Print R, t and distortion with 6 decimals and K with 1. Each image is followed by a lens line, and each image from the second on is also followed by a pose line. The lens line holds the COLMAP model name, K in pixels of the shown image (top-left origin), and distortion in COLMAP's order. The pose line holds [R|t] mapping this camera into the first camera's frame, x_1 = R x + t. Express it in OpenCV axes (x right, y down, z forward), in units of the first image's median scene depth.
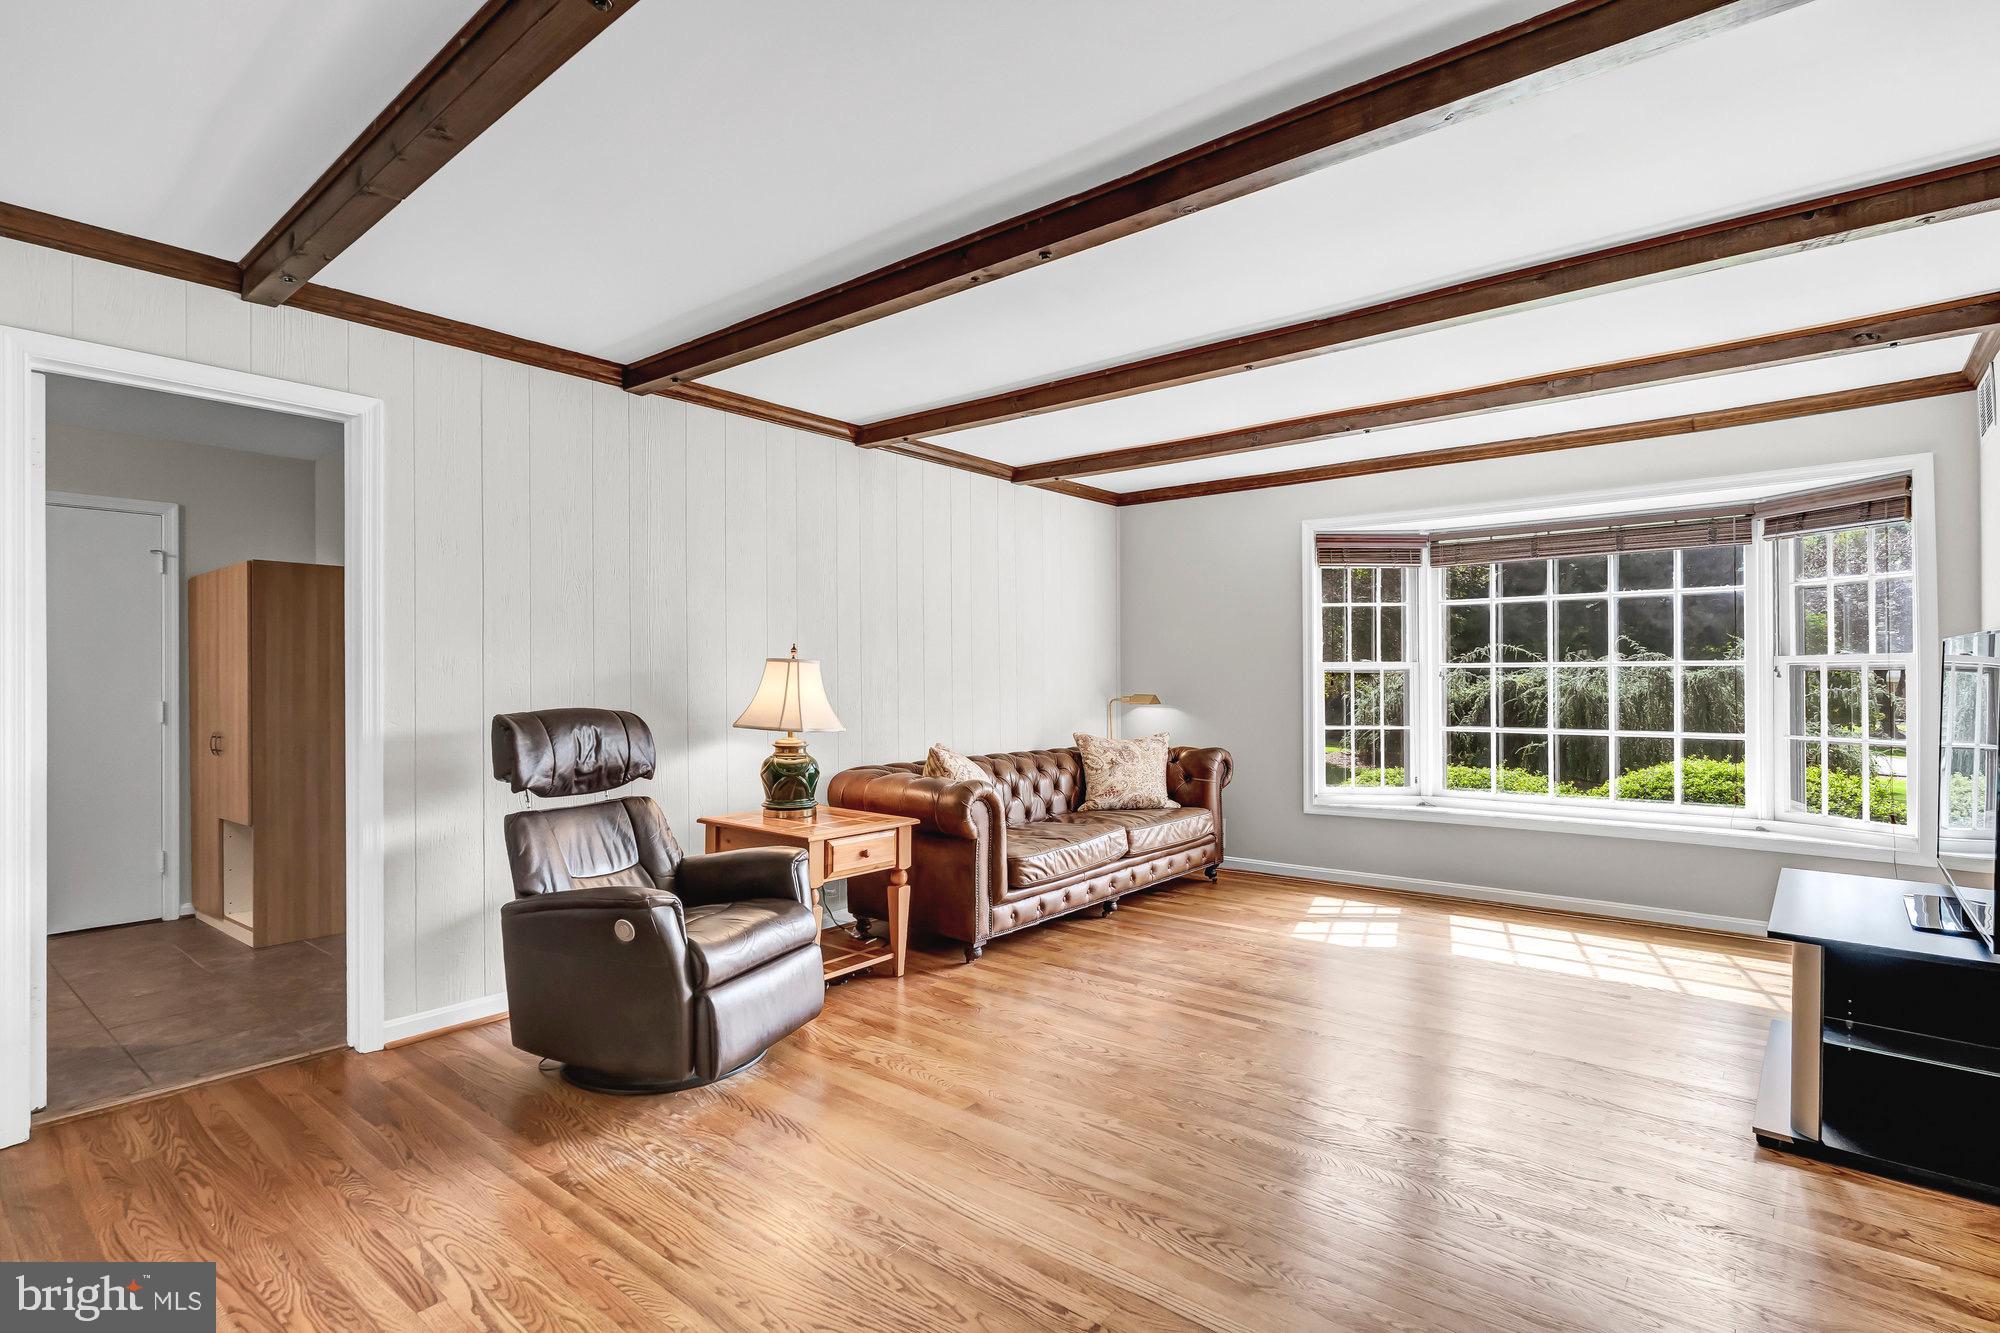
lens RADIAL K [[985.0, 0, 1003.0], [0, 985.0, 673.6], [0, 0, 1]] dist [0.011201, 0.000153]
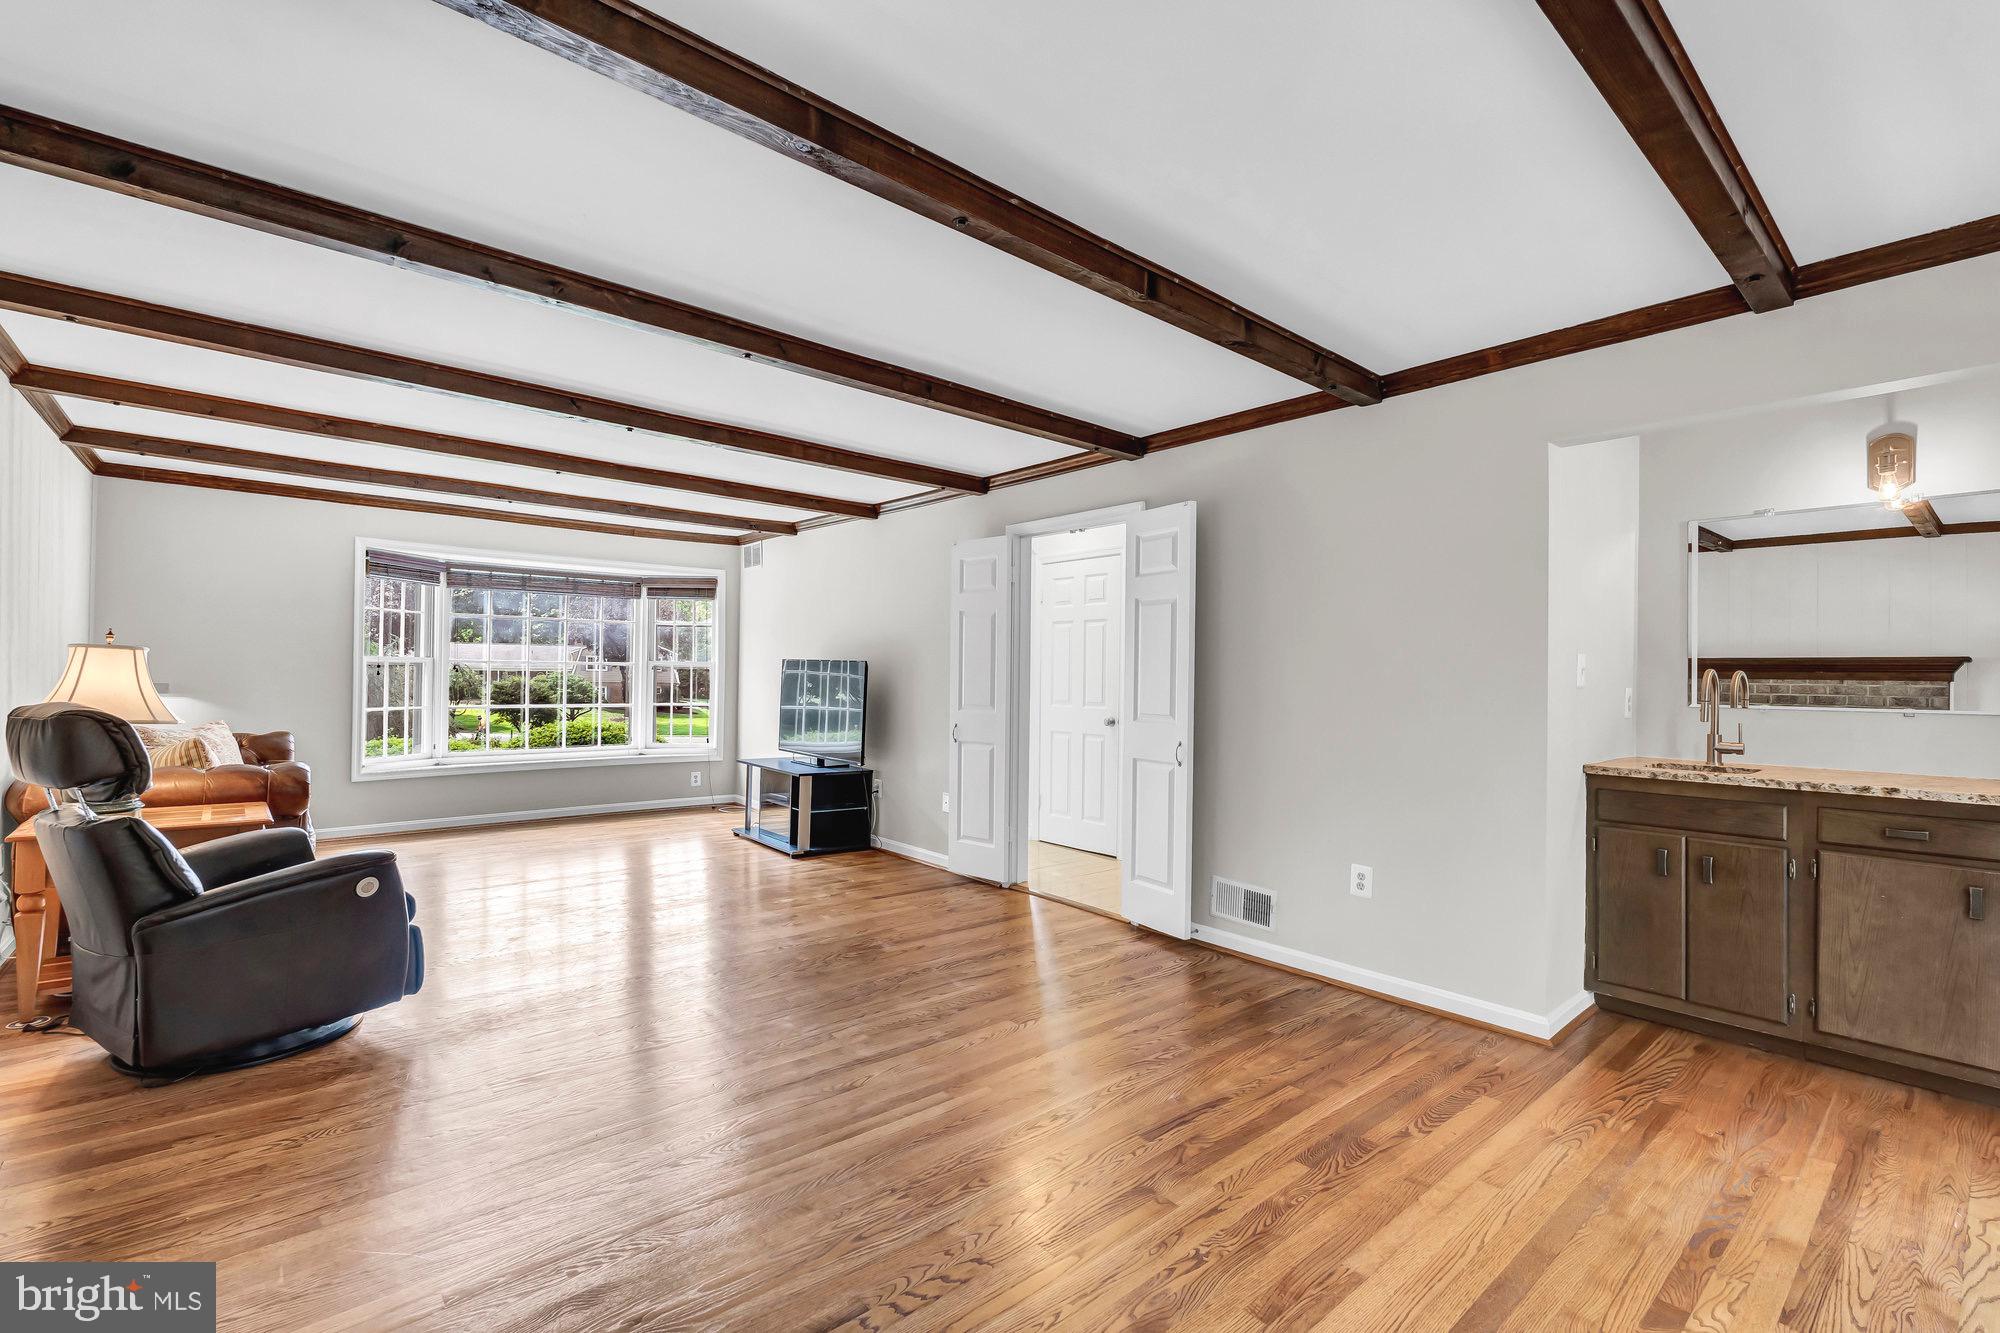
lens RADIAL K [[899.8, 0, 1004.1], [0, 899.8, 670.5], [0, 0, 1]] dist [0.000325, 0.000511]
pose [[0.164117, 0.008519, 0.986404, -0.665752], [-0.019266, 0.999800, -0.005430, -0.002104], [-0.986253, -0.018113, 0.164249, 0.045439]]
